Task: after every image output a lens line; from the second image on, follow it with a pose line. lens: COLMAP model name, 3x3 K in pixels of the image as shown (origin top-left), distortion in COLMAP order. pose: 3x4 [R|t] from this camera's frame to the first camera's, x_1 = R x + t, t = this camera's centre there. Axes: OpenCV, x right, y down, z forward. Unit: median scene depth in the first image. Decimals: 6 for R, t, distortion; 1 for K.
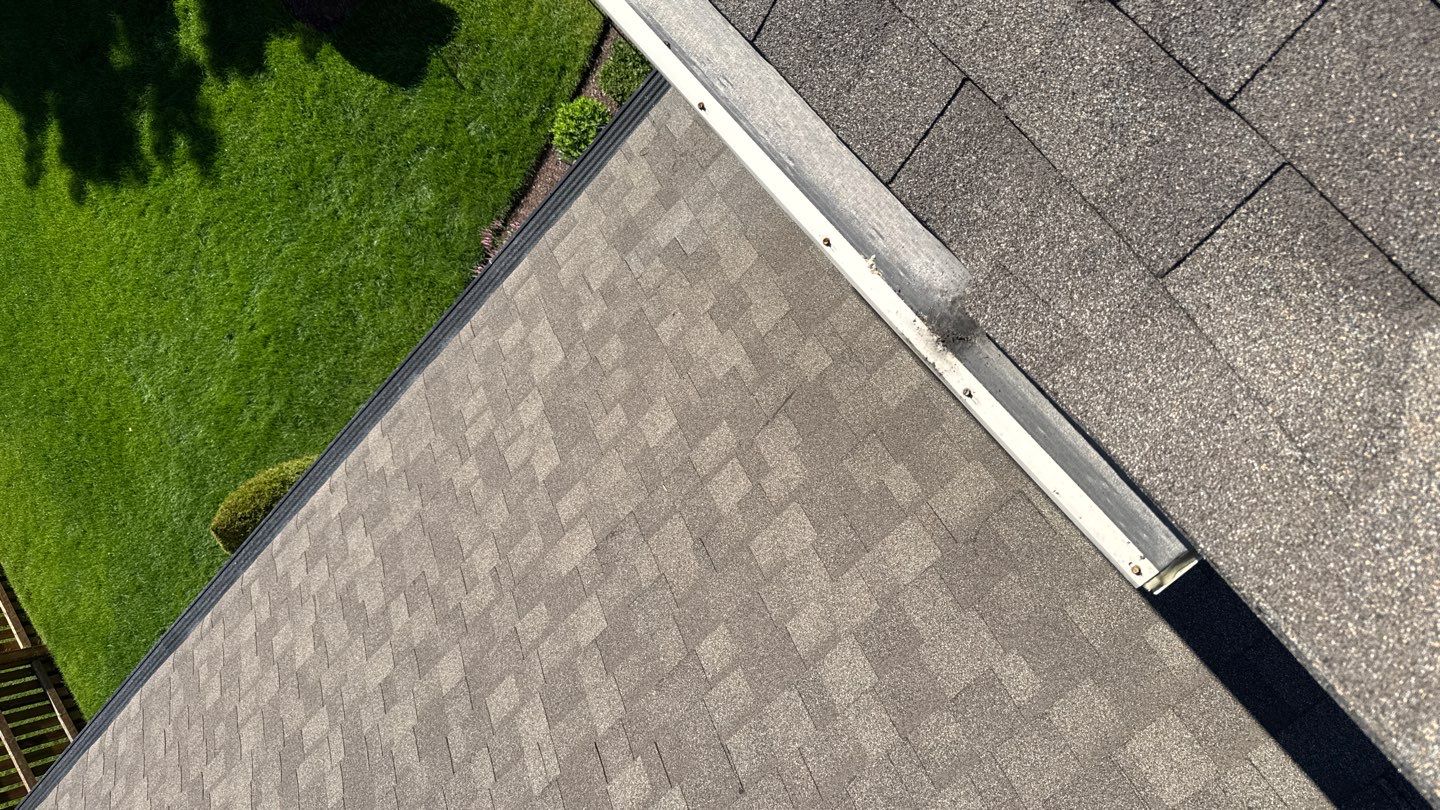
lens RADIAL K [[1000.3, 0, 749.6], [0, 1000.3, 420.6], [0, 0, 1]] dist [0.113936, -0.128860]
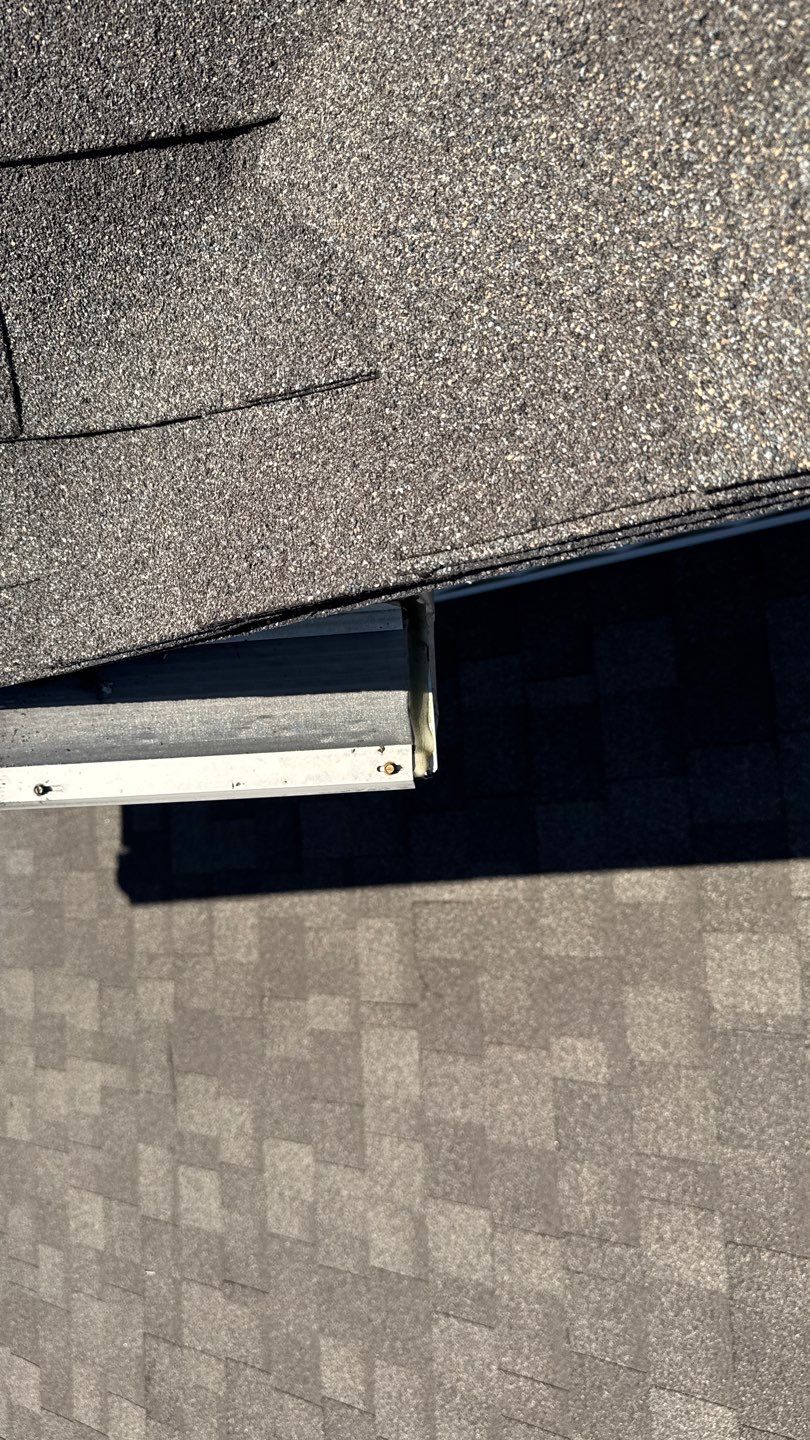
lens RADIAL K [[1034.6, 0, 405.0], [0, 1034.6, 720.0], [0, 0, 1]] dist [-0.004331, -0.010634]
pose [[0.635059, -0.692854, 0.341545, 0.039046], [0.765187, 0.624789, -0.155329, 0.049730], [-0.105773, 0.359989, 0.926941, 0.080809]]
